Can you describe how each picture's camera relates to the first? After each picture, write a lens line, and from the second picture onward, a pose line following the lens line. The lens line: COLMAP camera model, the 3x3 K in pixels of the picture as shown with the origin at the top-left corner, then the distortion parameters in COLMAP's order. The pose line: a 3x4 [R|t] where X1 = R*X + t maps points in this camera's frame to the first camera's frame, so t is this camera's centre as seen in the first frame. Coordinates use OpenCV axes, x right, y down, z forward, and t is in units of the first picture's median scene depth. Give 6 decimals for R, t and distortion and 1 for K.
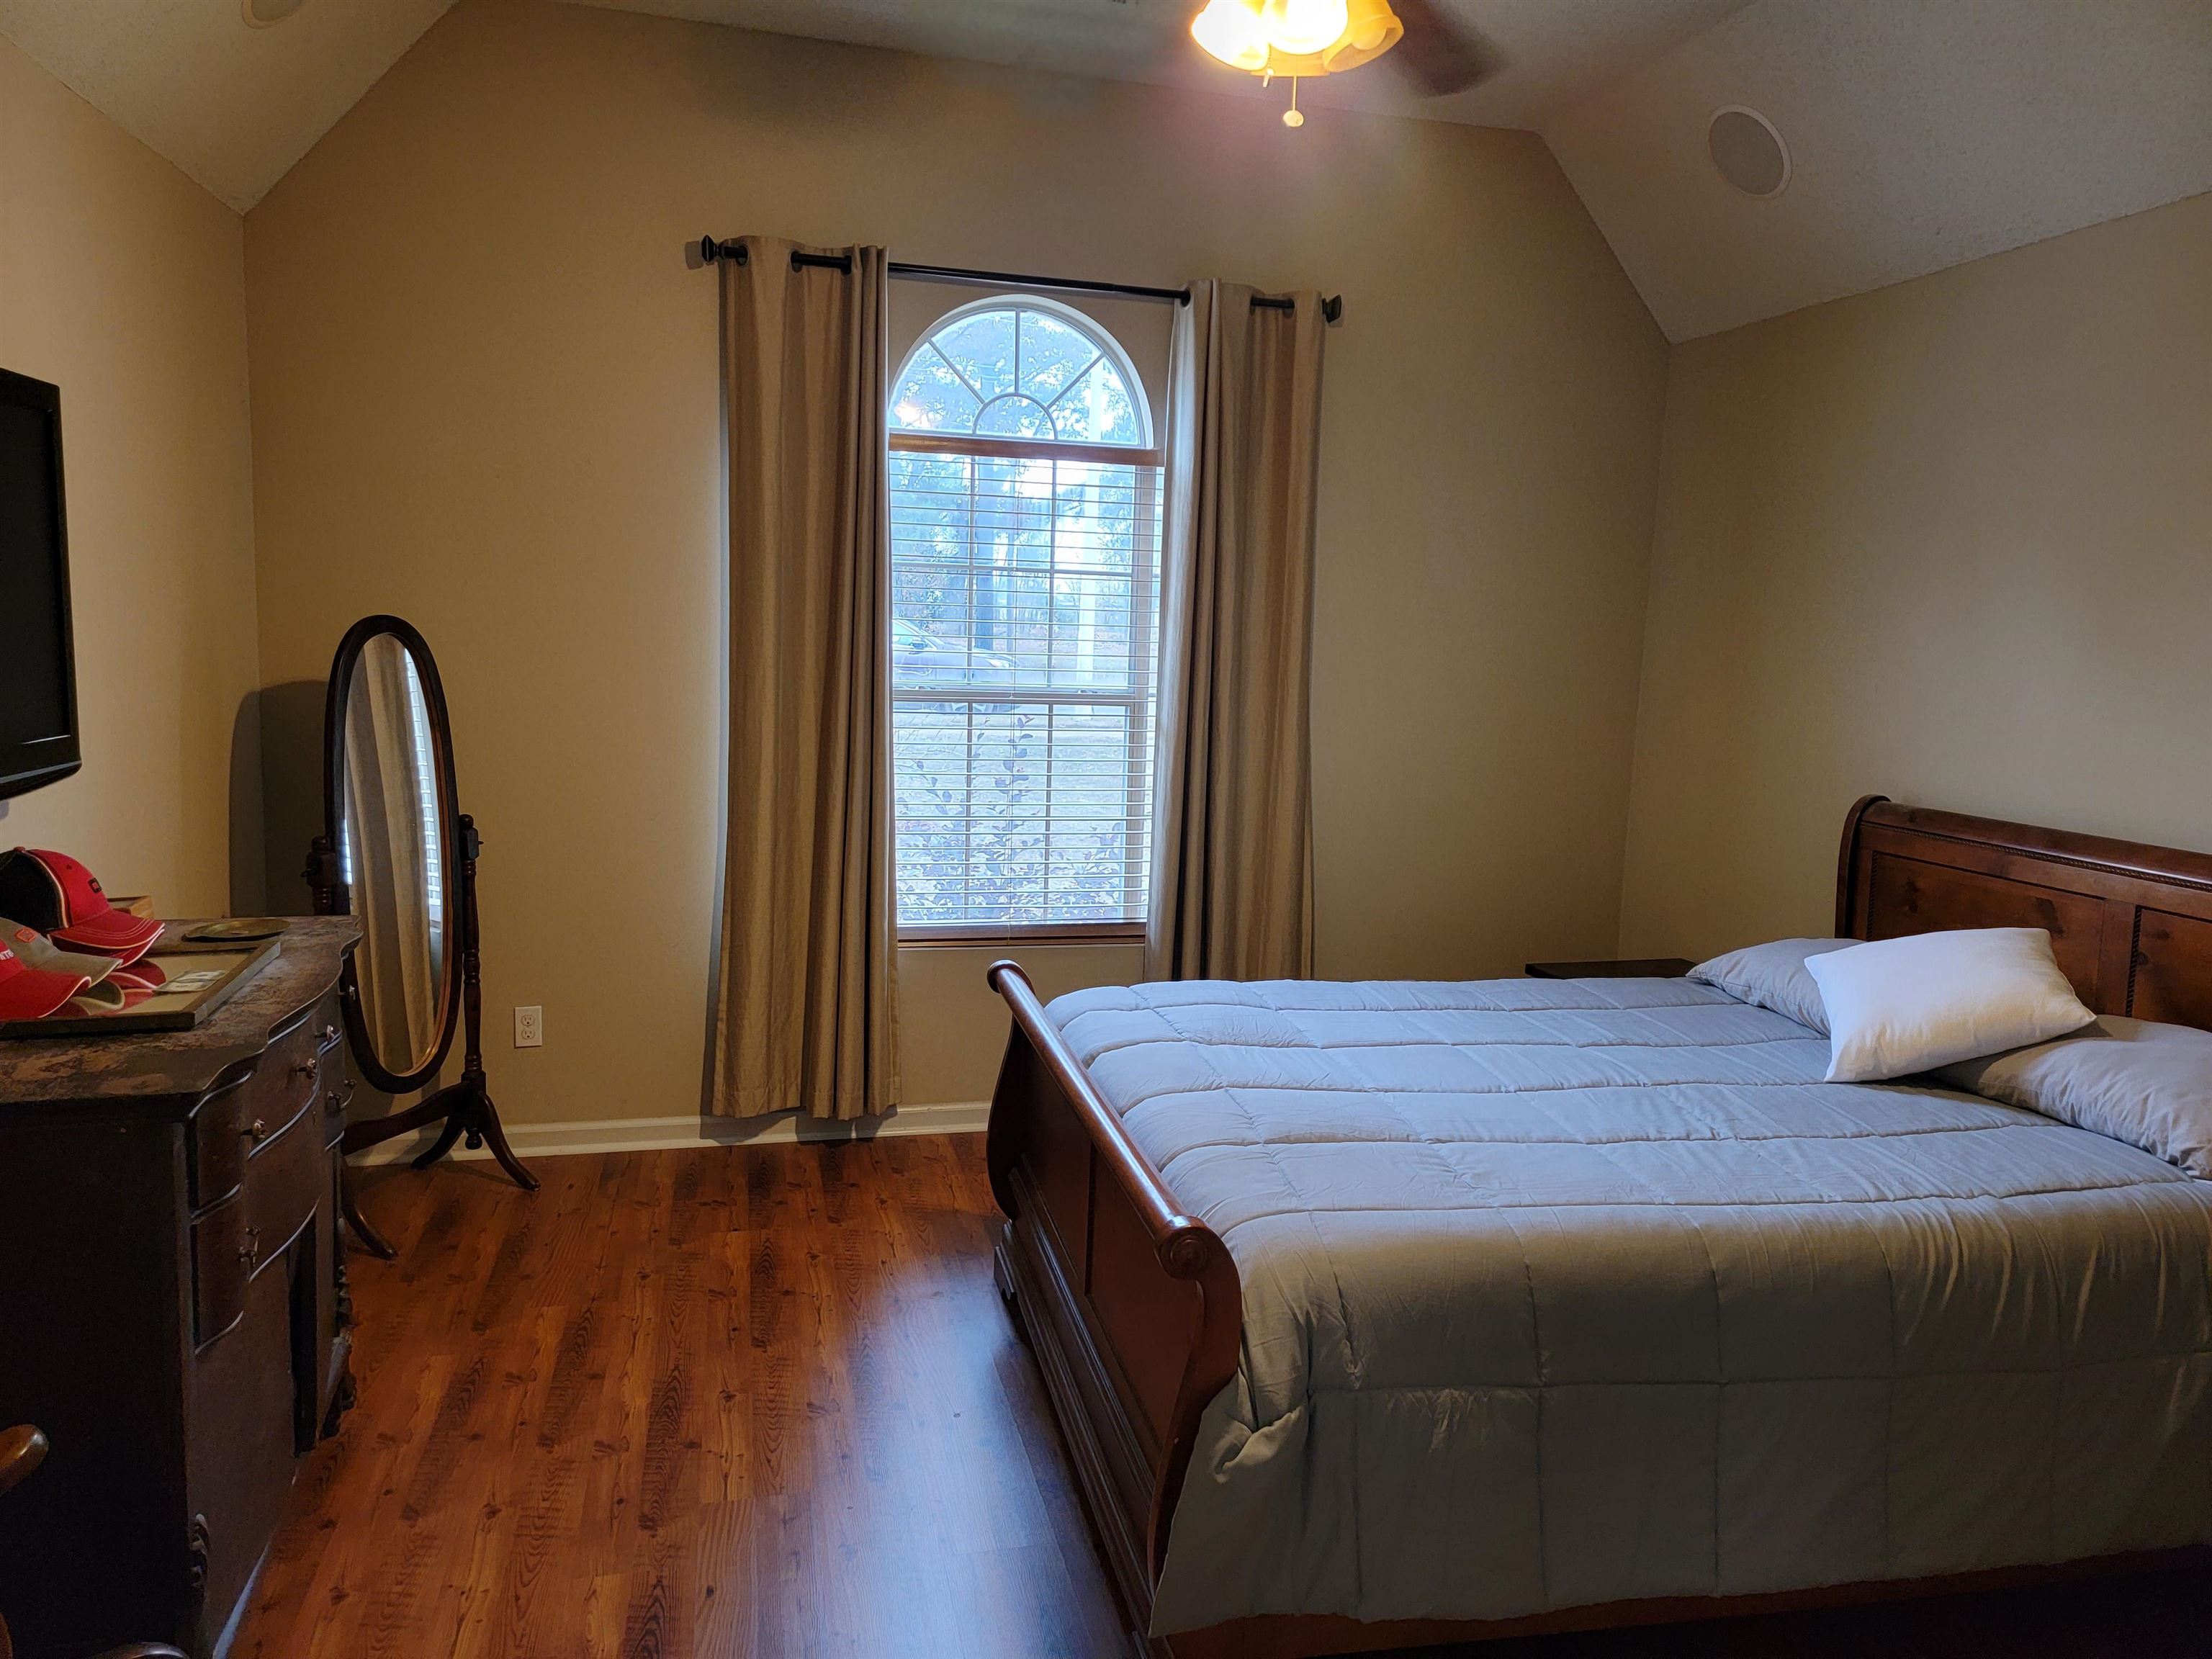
lens RADIAL K [[1515.9, 0, 1105.5], [0, 1515.9, 813.3], [0, 0, 1]] dist [0.079450, -0.070548]
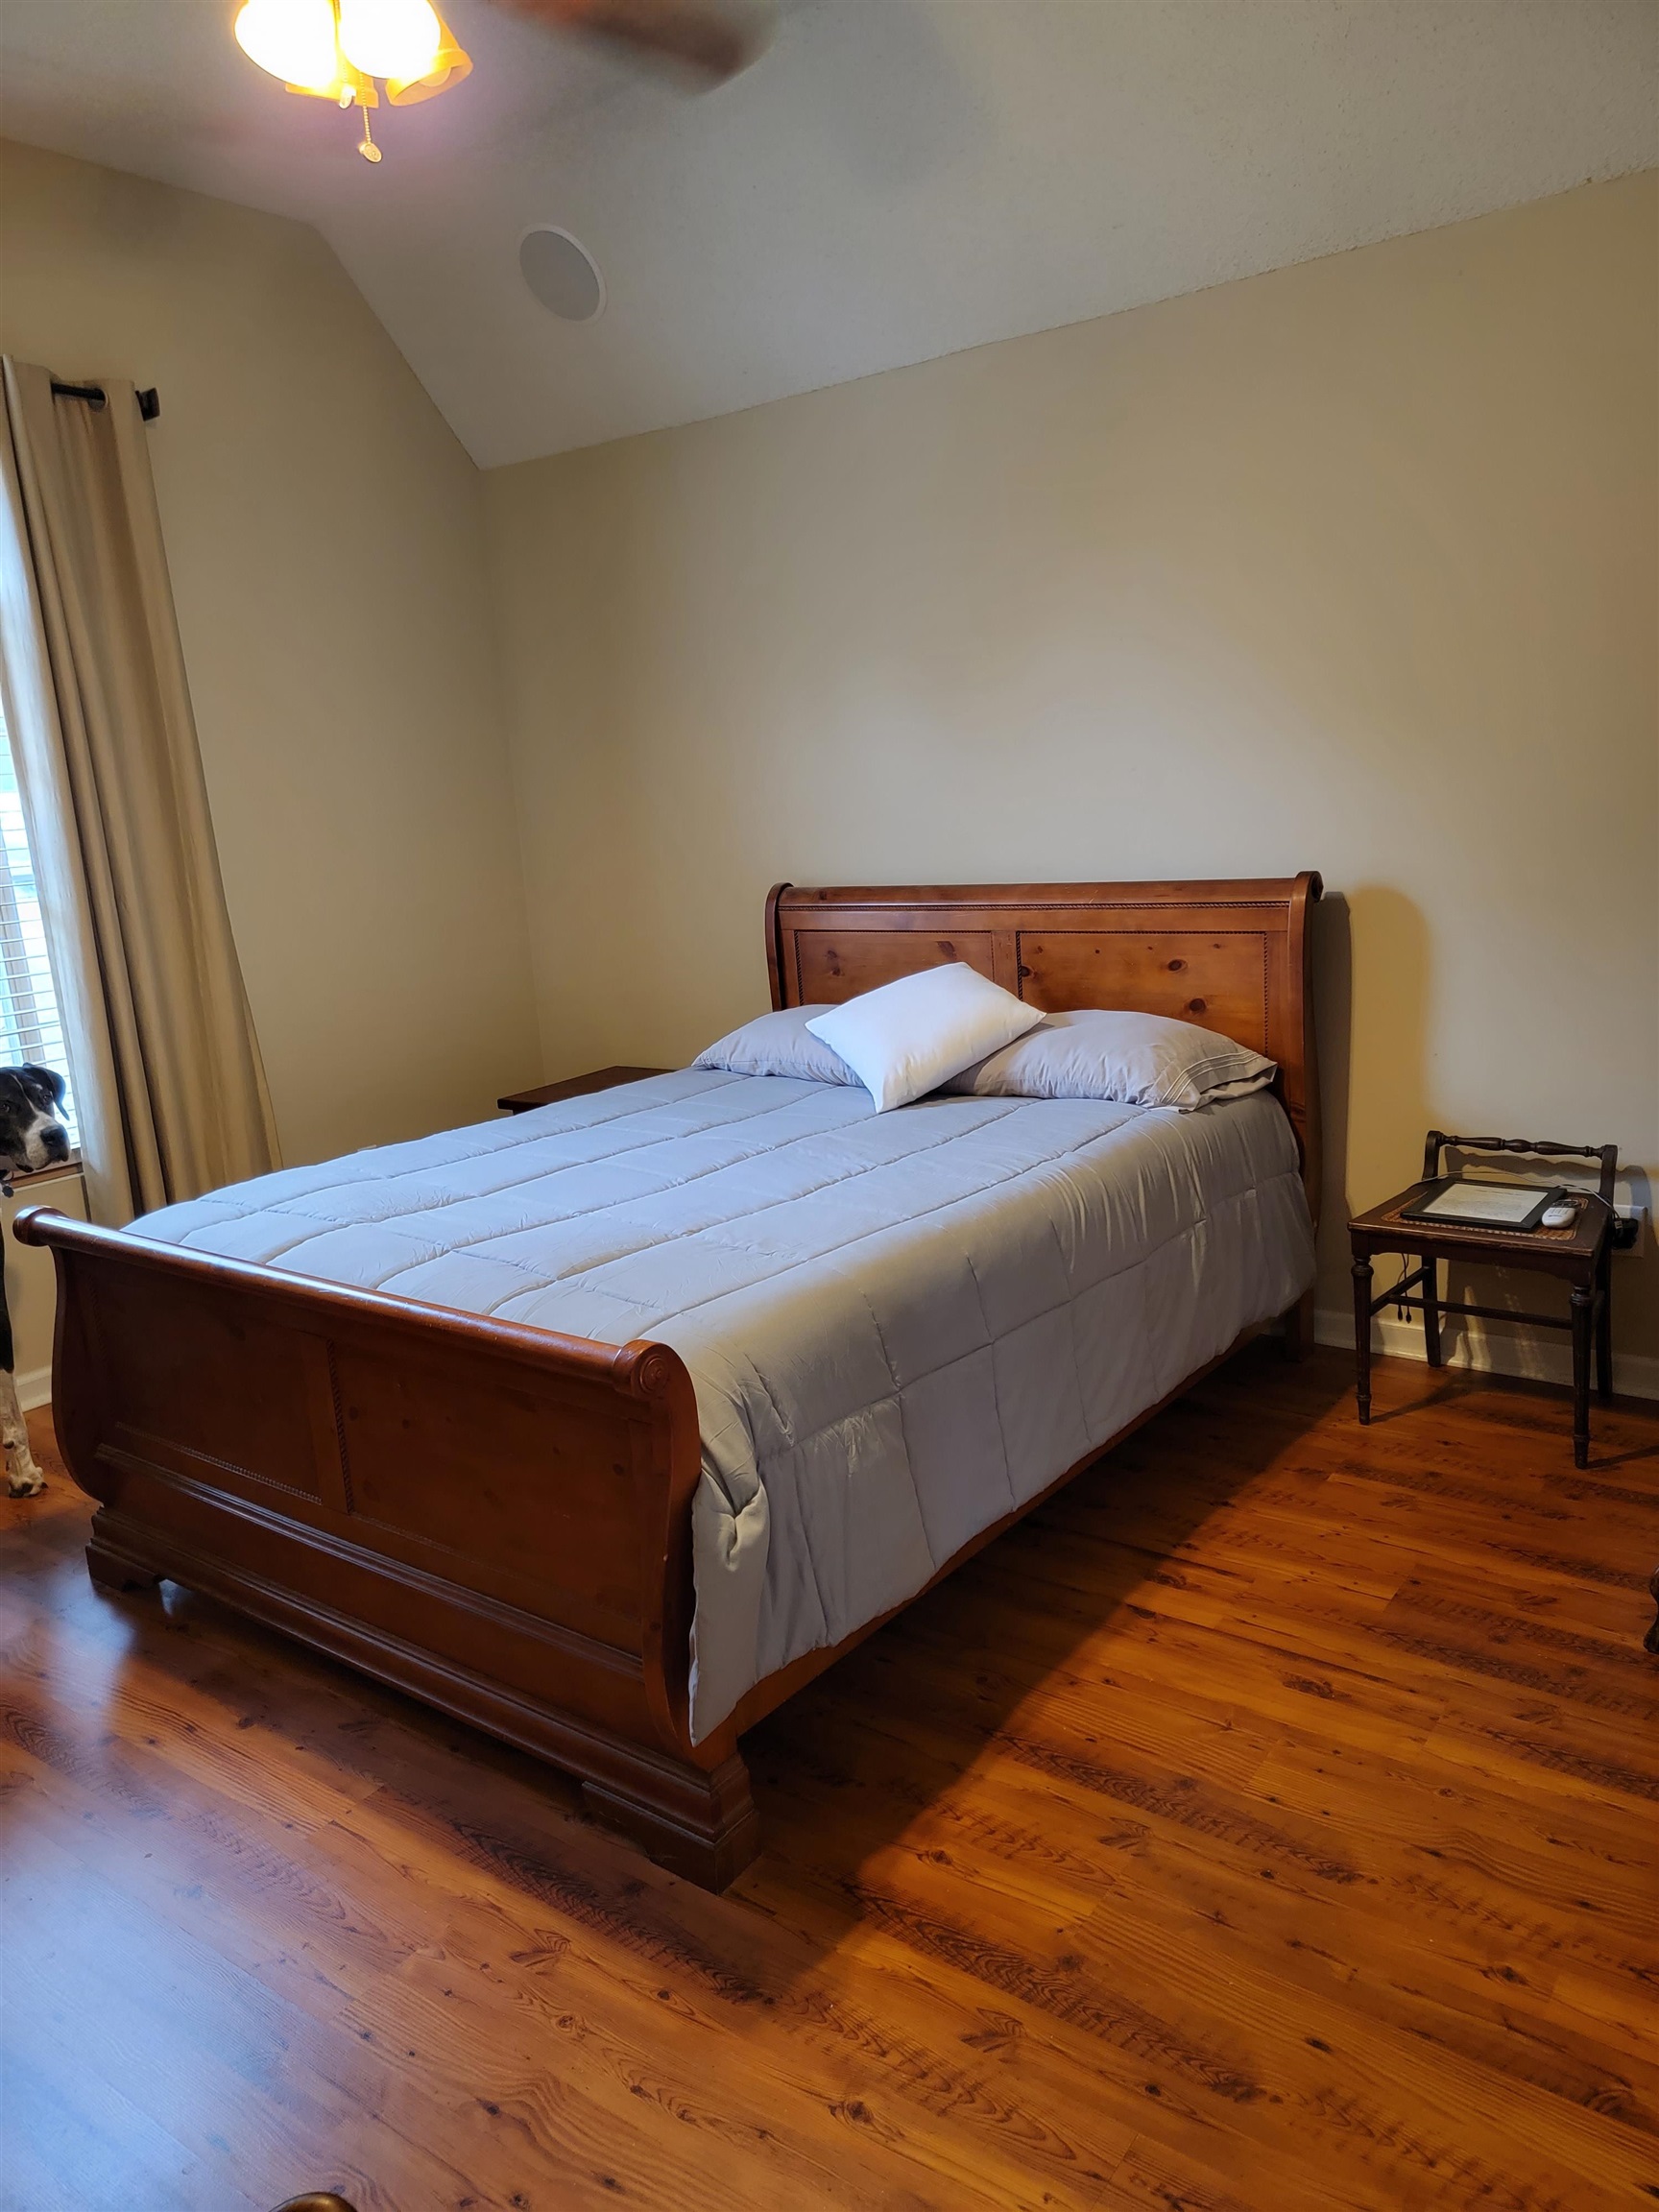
lens RADIAL K [[1515.9, 0, 876.6], [0, 1515.9, 1106.6], [0, 0, 1]] dist [0.079450, -0.070548]
pose [[0.759252, -0.218127, 0.613153, -0.269234], [0.166903, 0.975911, 0.140505, 0.005604], [-0.629030, -0.004342, 0.777369, 0.101093]]
